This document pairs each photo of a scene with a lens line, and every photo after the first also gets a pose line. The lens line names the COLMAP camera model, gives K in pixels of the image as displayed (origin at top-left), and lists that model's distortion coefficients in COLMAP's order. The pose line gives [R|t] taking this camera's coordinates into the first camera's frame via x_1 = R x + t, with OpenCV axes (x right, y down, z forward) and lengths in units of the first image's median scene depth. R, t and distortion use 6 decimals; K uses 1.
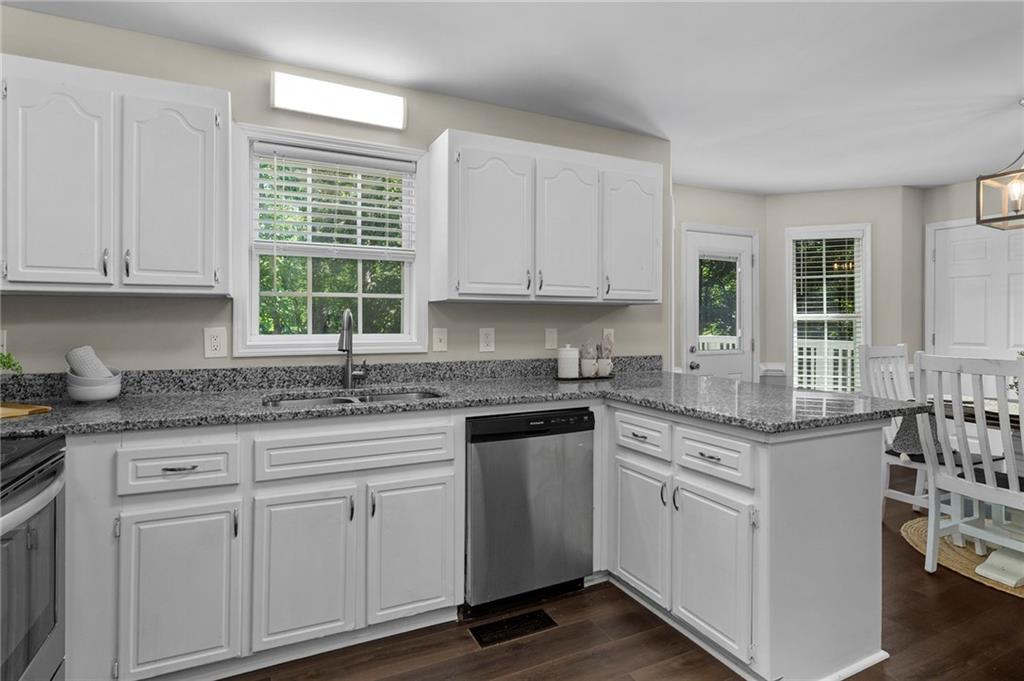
lens RADIAL K [[532.0, 0, 516.4], [0, 532.0, 326.3], [0, 0, 1]] dist [-0.003307, -0.000743]
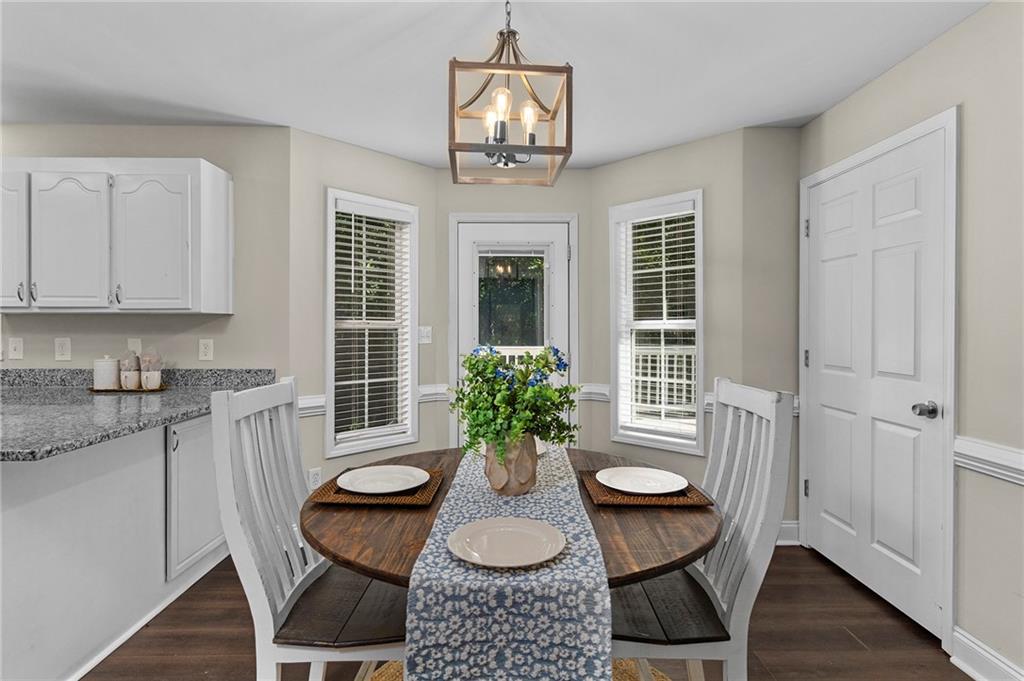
lens RADIAL K [[524.4, 0, 511.8], [0, 524.4, 333.8], [0, 0, 1]] dist [-0.002056, 0.000326]
pose [[0.903655, 0.002976, -0.428250, 1.431229], [-0.002244, 0.999995, 0.002214, -0.011577], [0.428254, -0.001040, 0.903658, 0.534640]]
